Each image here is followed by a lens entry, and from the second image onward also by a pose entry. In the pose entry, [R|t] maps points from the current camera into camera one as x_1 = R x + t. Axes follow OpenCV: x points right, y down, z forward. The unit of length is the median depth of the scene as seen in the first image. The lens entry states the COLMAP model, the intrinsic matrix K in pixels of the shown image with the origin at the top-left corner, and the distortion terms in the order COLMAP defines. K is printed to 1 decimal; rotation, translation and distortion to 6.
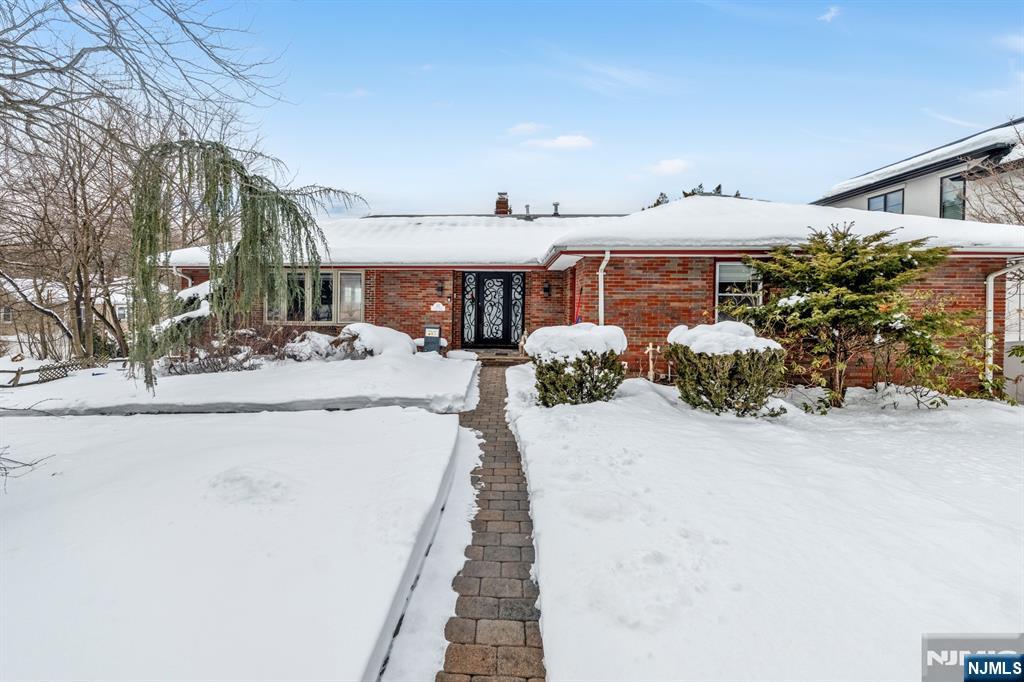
lens RADIAL K [[414.3, 0, 515.4], [0, 414.3, 341.6], [0, 0, 1]] dist [-0.000620, -0.000067]
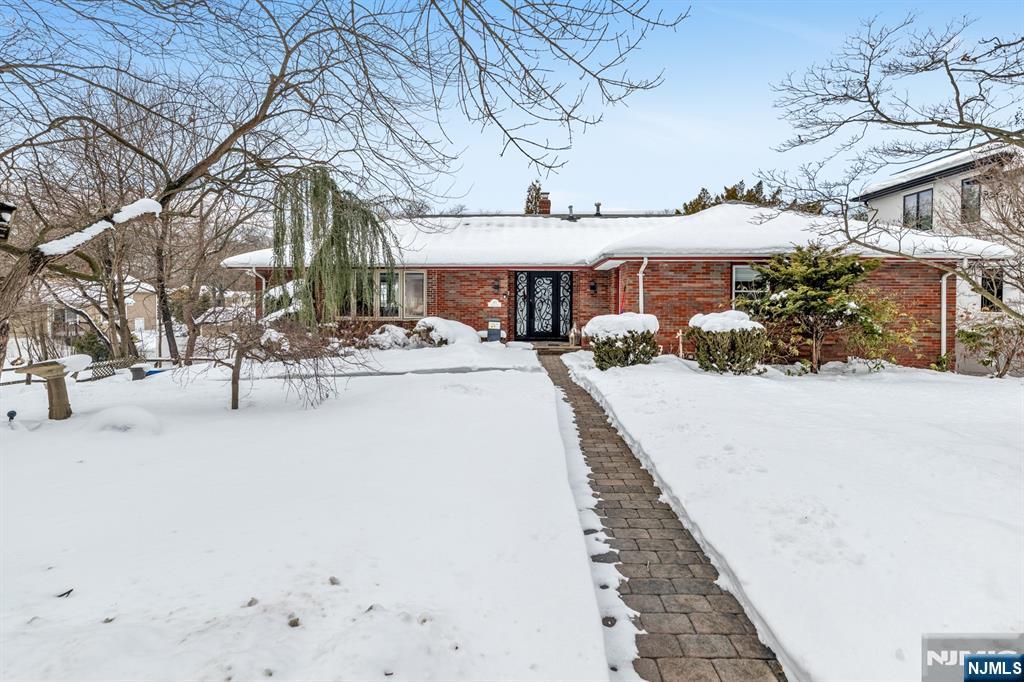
lens RADIAL K [[713.4, 0, 512.0], [0, 713.4, 341.0], [0, 0, 1]] dist [-0.000601, -0.000027]
pose [[0.999902, -0.004802, 0.013180, -0.185715], [0.005362, 0.999067, -0.042844, 0.110040], [-0.012962, 0.042911, 0.998995, -0.999918]]
